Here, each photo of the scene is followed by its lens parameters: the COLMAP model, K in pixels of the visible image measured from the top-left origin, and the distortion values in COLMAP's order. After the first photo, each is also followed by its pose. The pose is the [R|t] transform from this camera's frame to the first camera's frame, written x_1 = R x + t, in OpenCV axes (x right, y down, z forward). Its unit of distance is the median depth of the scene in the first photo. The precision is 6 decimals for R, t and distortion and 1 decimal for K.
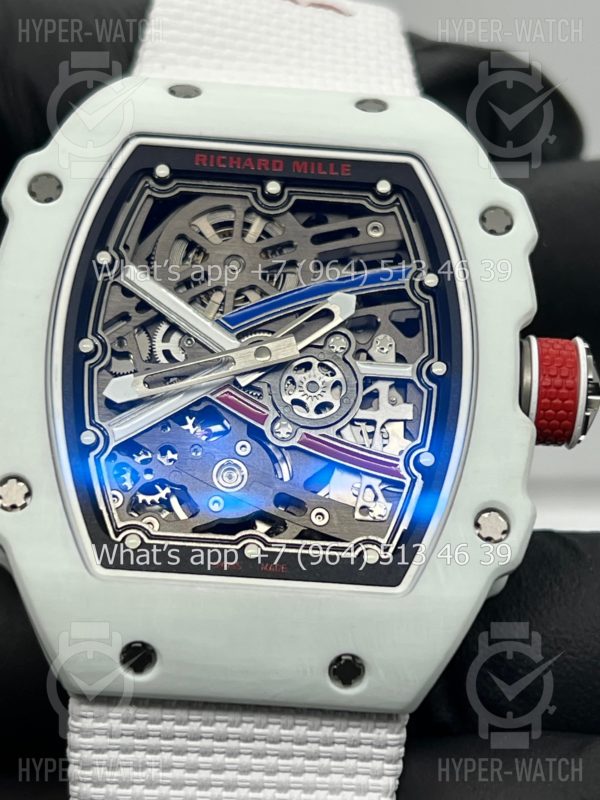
lens RADIAL K [[1893.7, 0, 297.7], [0, 1893.7, 396.5], [0, 0, 1]] dist [0.171004, 0.000000]
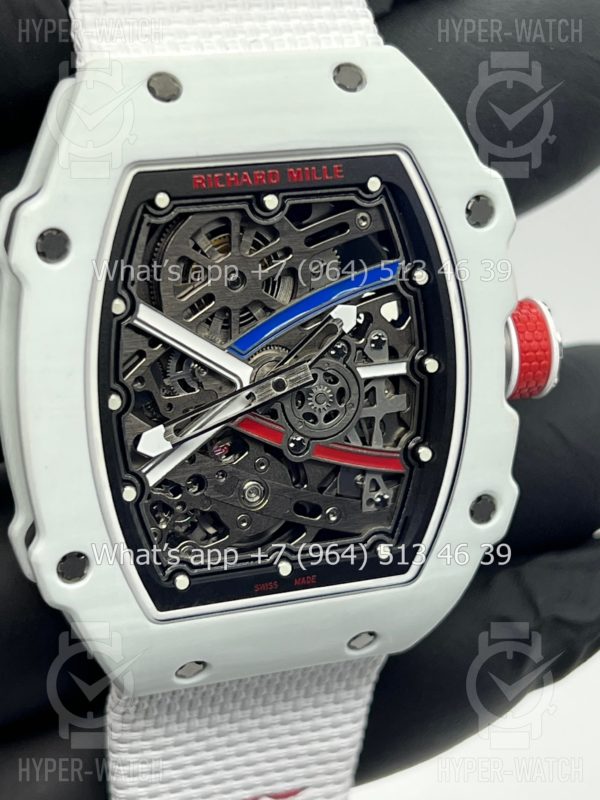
lens RADIAL K [[1893.7, 0, 302.7], [0, 1893.7, 397.7], [0, 0, 1]] dist [0.171004, 0.000000]
pose [[0.950395, -0.140367, 0.277572, -0.292370], [-0.033270, 0.841391, 0.539402, -0.570677], [-0.309261, -0.521880, 0.794983, 0.161623]]
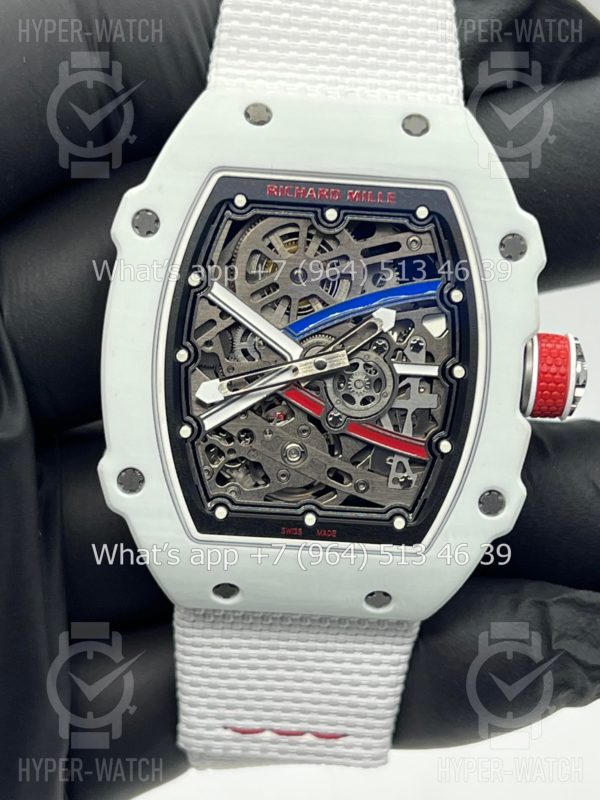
lens RADIAL K [[1893.7, 0, 299.3], [0, 1893.7, 396.2], [0, 0, 1]] dist [0.171004, 0.000000]
pose [[0.999393, 0.022980, -0.026184, 0.001333], [-0.008625, 0.891406, 0.453124, -0.571349], [0.033753, -0.452624, 0.891063, -0.141715]]
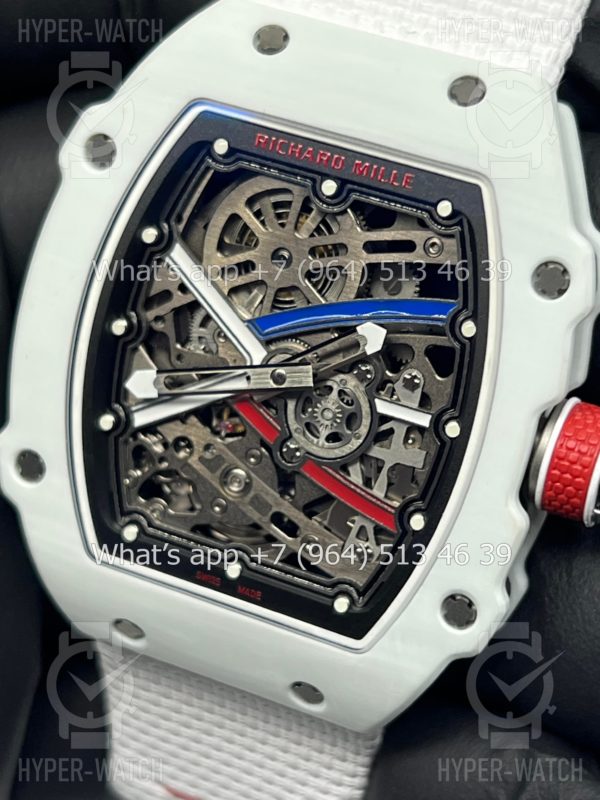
lens RADIAL K [[1893.7, 0, 314.9], [0, 1893.7, 402.8], [0, 0, 1]] dist [0.171004, 0.000000]
pose [[0.908399, 0.250522, -0.334740, 0.322822], [-0.053871, 0.864068, 0.500484, -0.491461], [0.414620, -0.436606, 0.798414, 0.223086]]
